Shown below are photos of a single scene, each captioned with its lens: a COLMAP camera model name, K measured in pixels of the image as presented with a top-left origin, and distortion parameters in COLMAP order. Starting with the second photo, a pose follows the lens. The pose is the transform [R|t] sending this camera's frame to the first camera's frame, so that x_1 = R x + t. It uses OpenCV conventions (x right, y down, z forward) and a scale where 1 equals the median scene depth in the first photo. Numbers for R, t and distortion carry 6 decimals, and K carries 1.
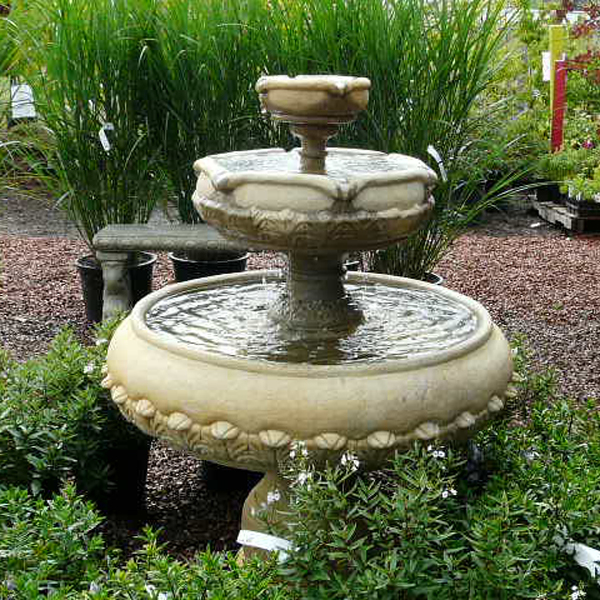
lens RADIAL K [[1059.3, 0, 300.9], [0, 1059.3, 299.4], [0, 0, 1]] dist [-0.148682, 0.000000]
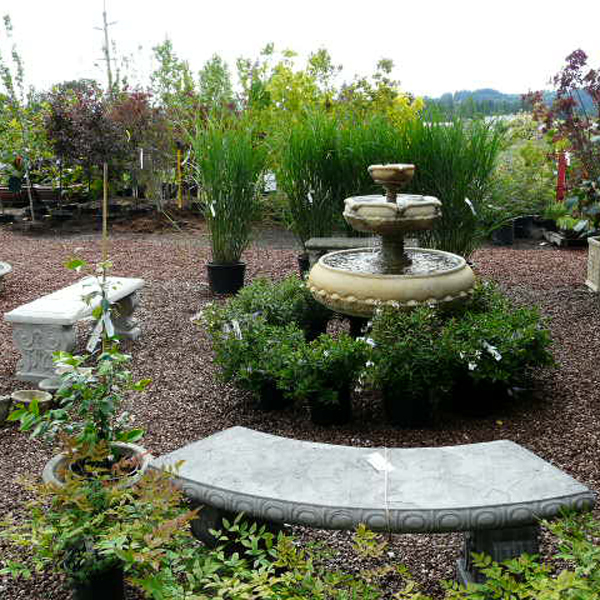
lens RADIAL K [[677.9, 0, 299.6], [0, 677.9, 300.0], [0, 0, 1]] dist [-0.026731, 0.000000]
pose [[0.979307, 0.012224, -0.202010, 0.127052], [-0.016124, 0.999714, -0.017675, 0.142114], [0.201736, 0.020567, 0.979224, -0.615798]]
